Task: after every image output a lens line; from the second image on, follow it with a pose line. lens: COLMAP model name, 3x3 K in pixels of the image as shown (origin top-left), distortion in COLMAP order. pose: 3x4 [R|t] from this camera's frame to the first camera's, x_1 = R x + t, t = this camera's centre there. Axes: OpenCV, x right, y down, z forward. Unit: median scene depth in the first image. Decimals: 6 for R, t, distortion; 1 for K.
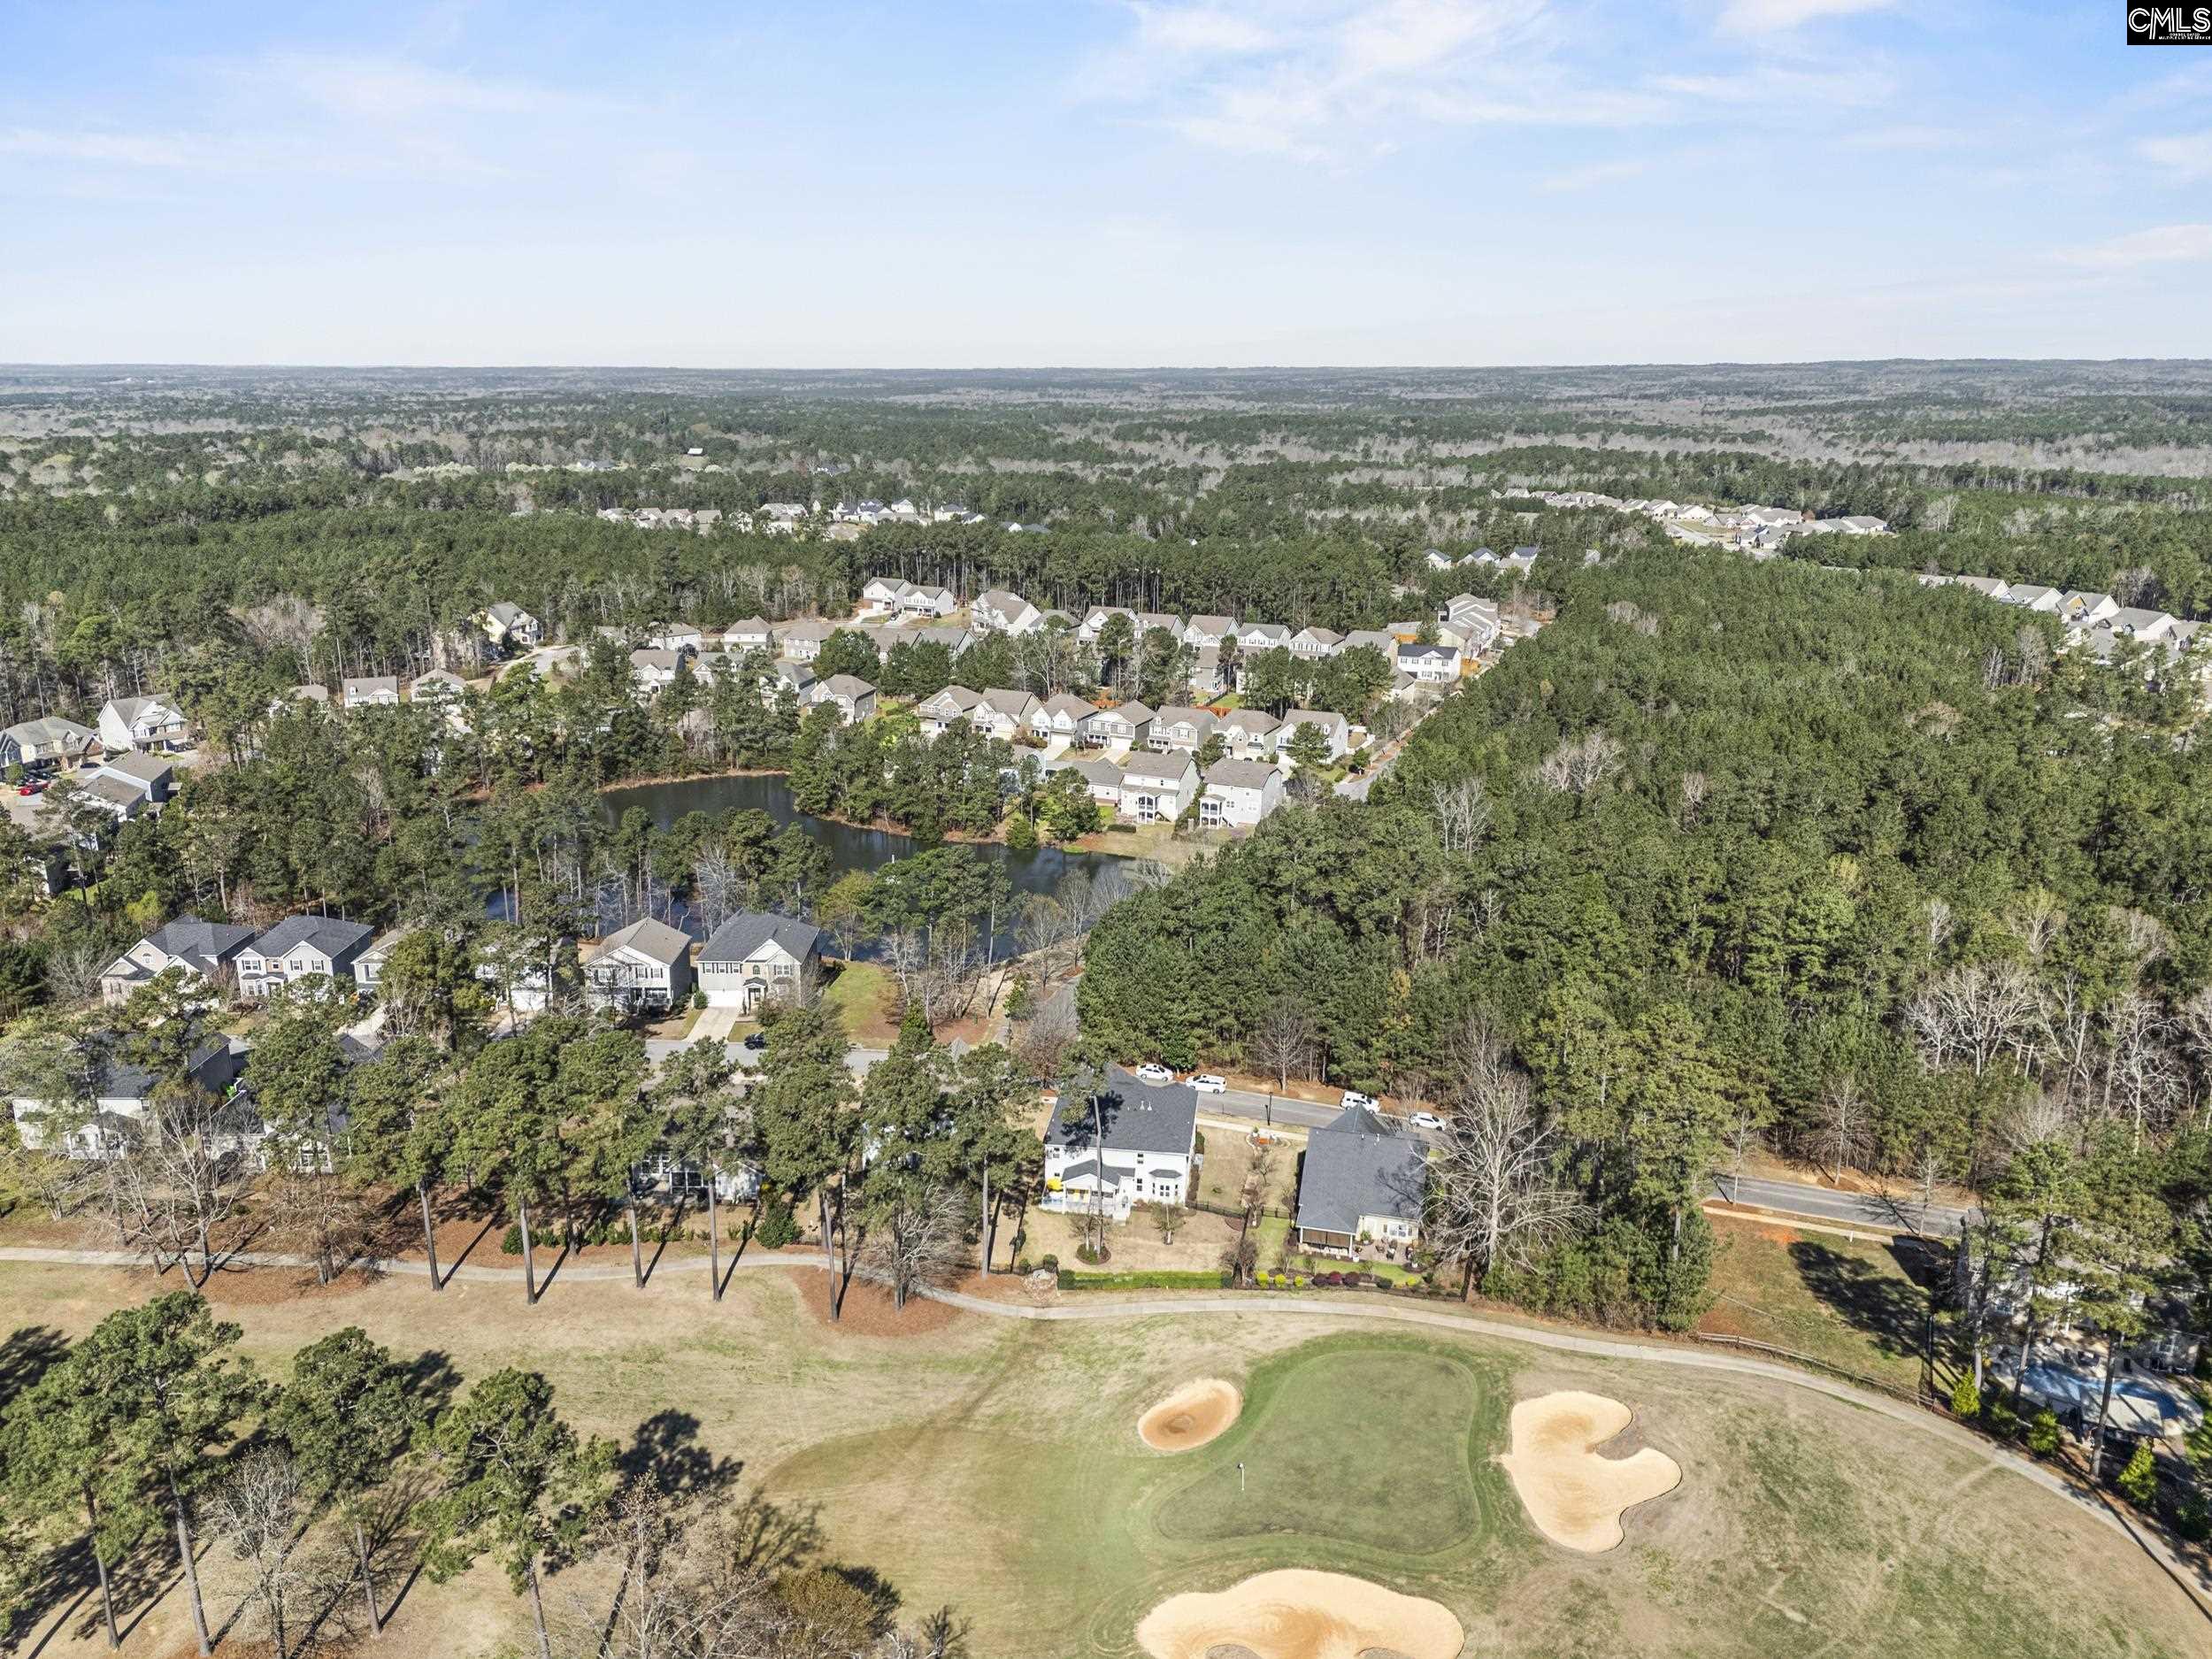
lens RADIAL K [[1629.2, 0, 1099.0], [0, 1629.2, 770.4], [0, 0, 1]] dist [0.083550, -0.100983]
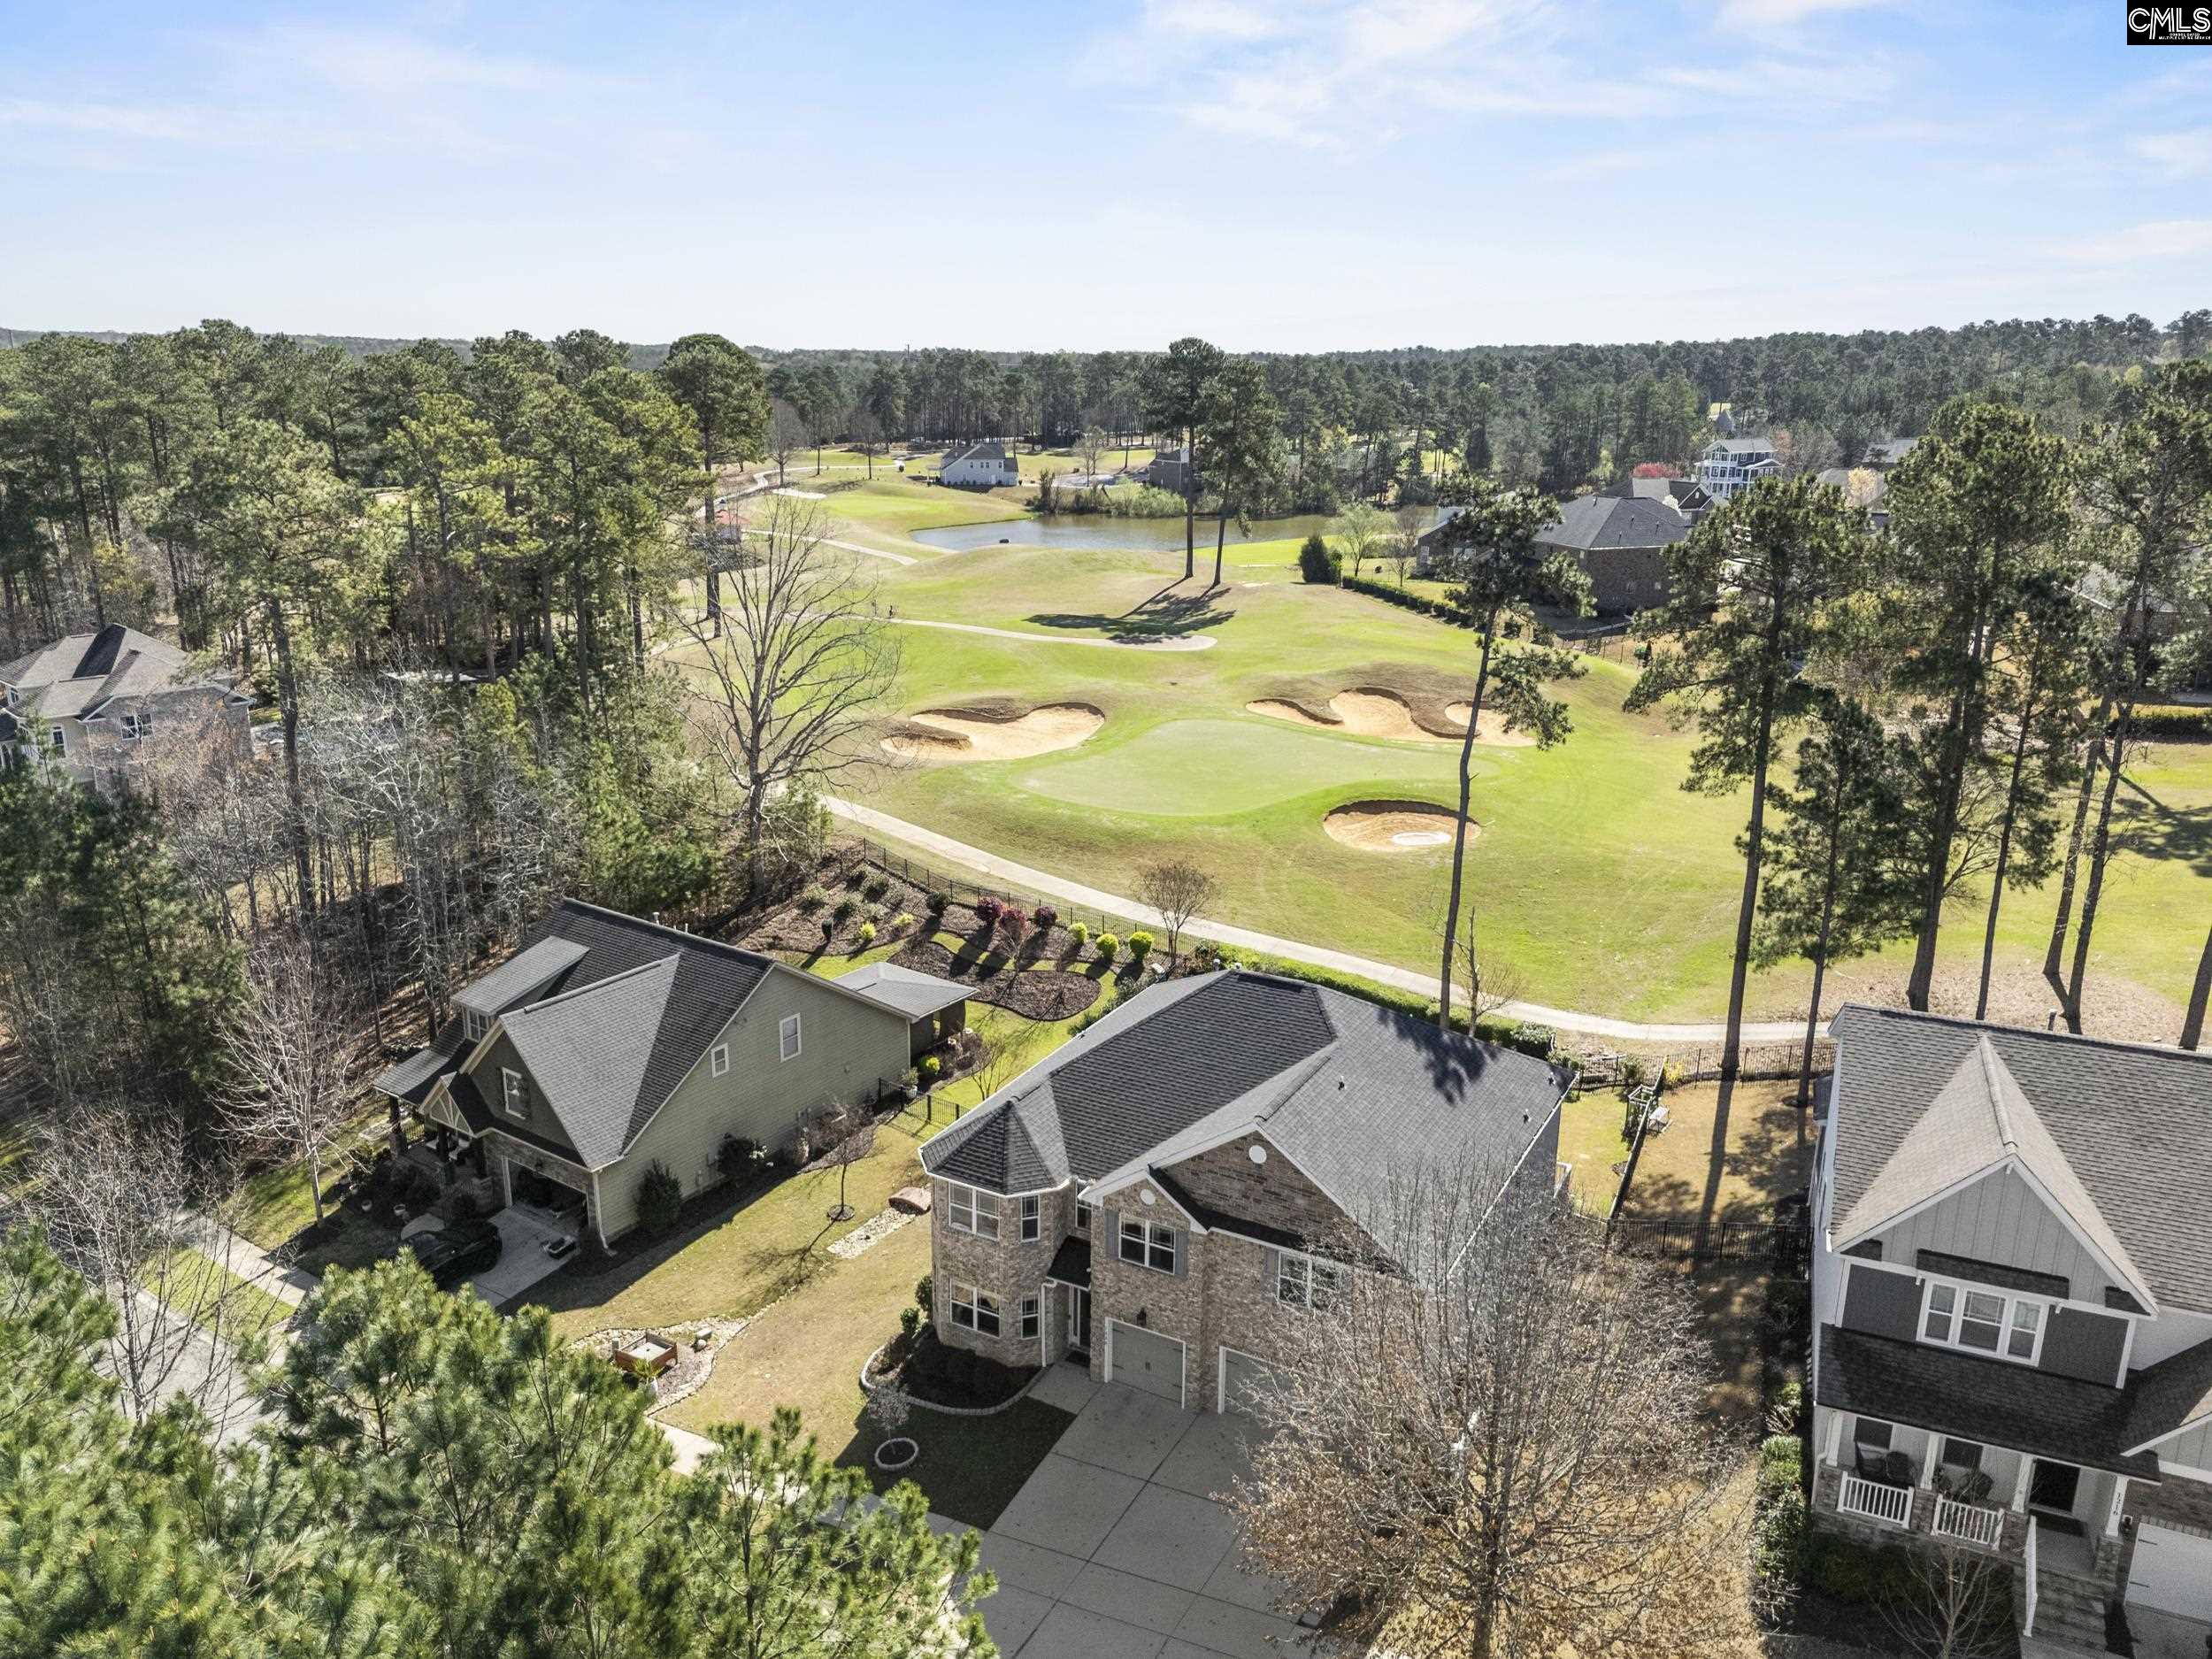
lens RADIAL K [[1614.2, 0, 1131.6], [0, 1614.2, 822.3], [0, 0, 1]] dist [0.086825, -0.079394]
pose [[-0.937457, -0.112848, 0.329301, -0.051631], [0.066735, 0.870186, 0.488184, 0.029682], [-0.341643, 0.479627, -0.808231, 1.251762]]
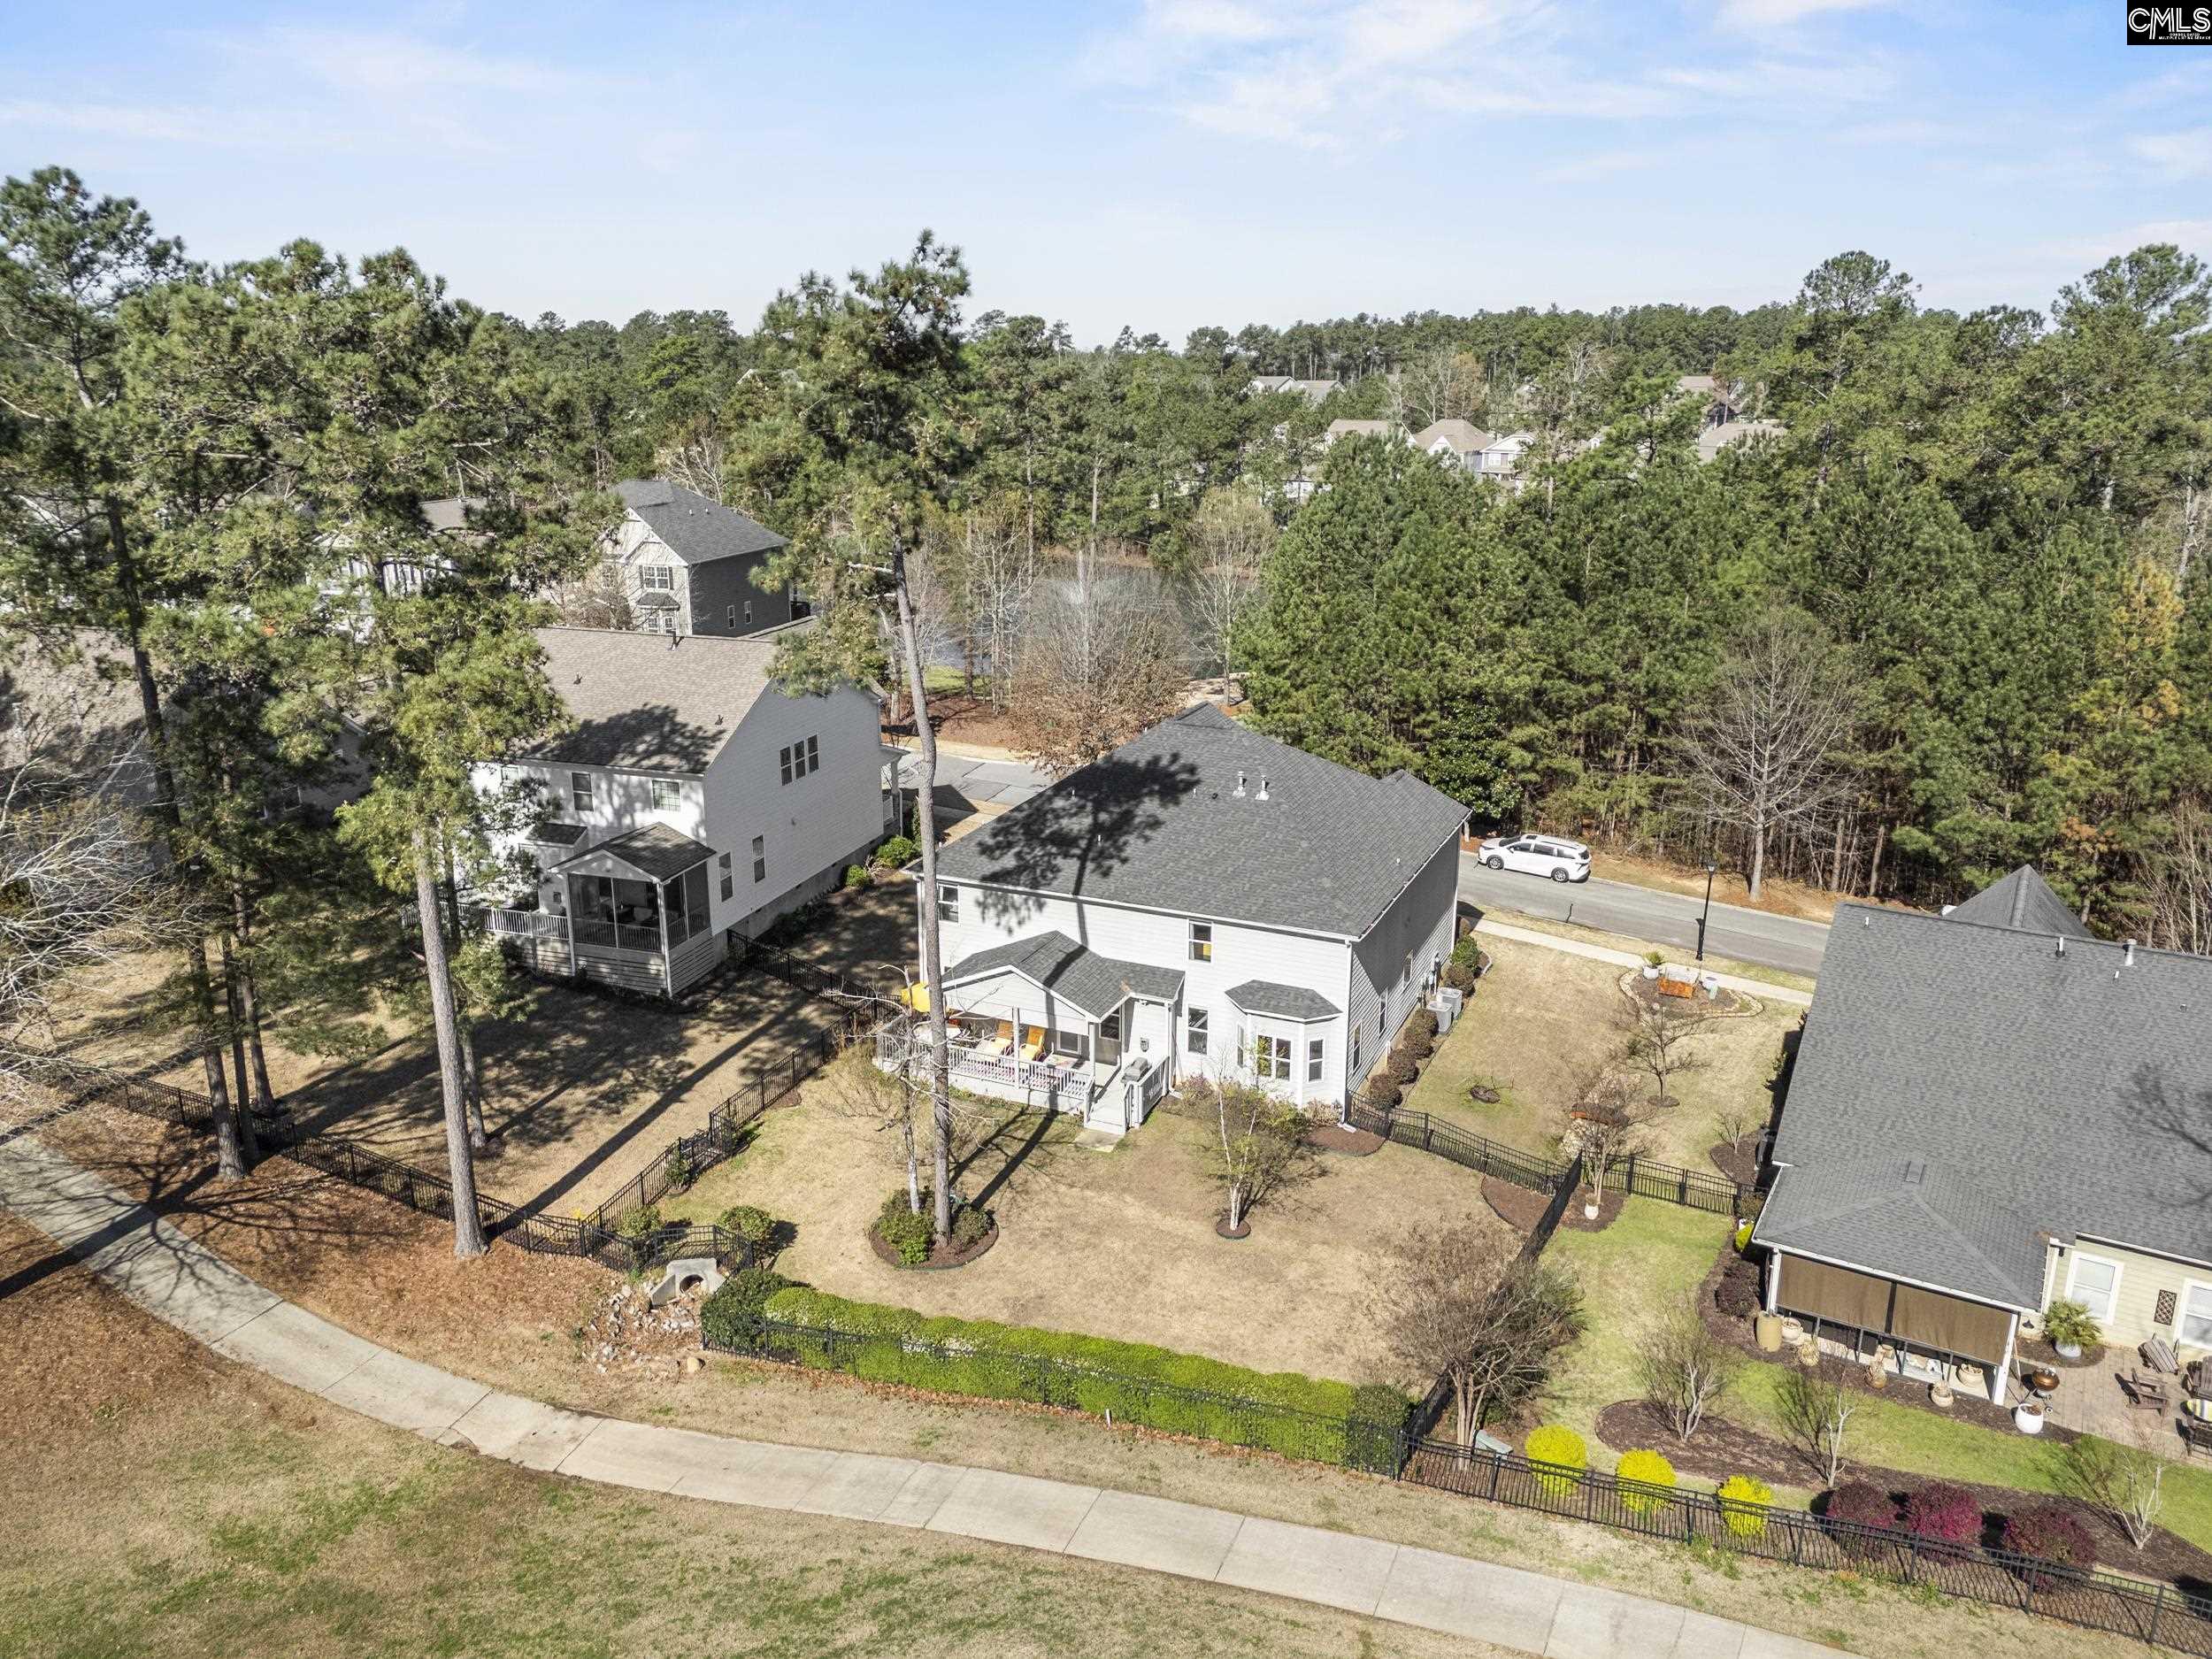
lens RADIAL K [[1601.3, 0, 1091.4], [0, 1601.3, 829.8], [0, 0, 1]] dist [0.073832, -0.078163]
pose [[0.955171, 0.071430, -0.287308, 0.087302], [-0.059635, 0.996987, 0.049611, 0.202654], [0.289986, -0.030254, 0.956553, 0.713921]]
